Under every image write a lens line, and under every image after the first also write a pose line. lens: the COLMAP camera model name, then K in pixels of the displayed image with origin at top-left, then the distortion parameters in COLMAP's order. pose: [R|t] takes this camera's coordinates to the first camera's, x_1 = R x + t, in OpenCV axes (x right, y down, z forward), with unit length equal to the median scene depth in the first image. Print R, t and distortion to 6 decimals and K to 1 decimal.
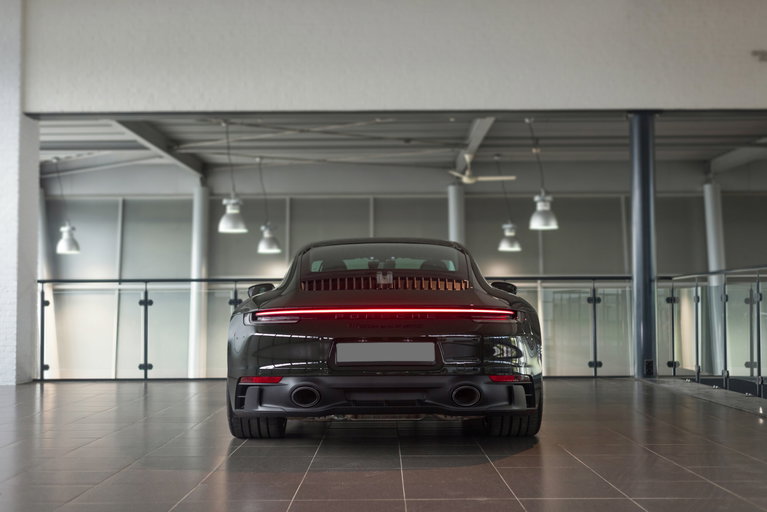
lens RADIAL K [[1276.6, 0, 384.7], [0, 1276.6, 247.6], [0, 0, 1]] dist [0.093605, 0.000000]
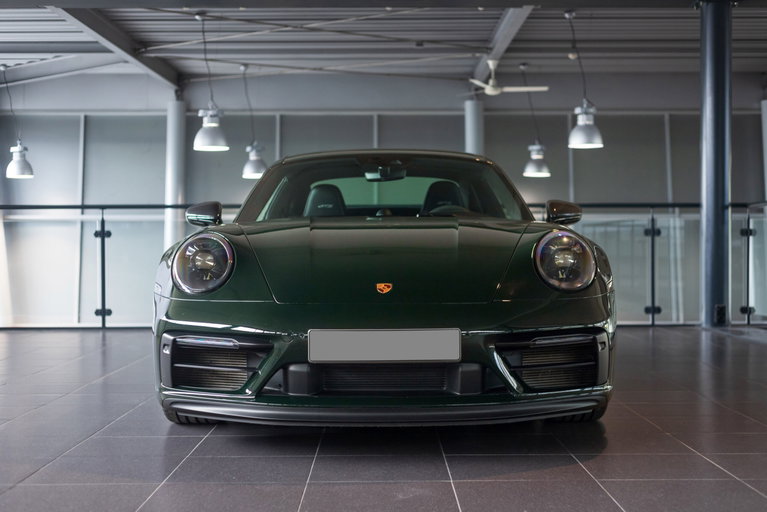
lens RADIAL K [[1276.6, 0, 385.8], [0, 1276.6, 260.2], [0, 0, 1]] dist [0.093605, 0.000000]
pose [[0.999972, 0.001760, 0.007337, -0.010473], [-0.002177, 0.998357, 0.057257, 0.010156], [-0.007224, -0.057272, 0.998332, 0.151347]]
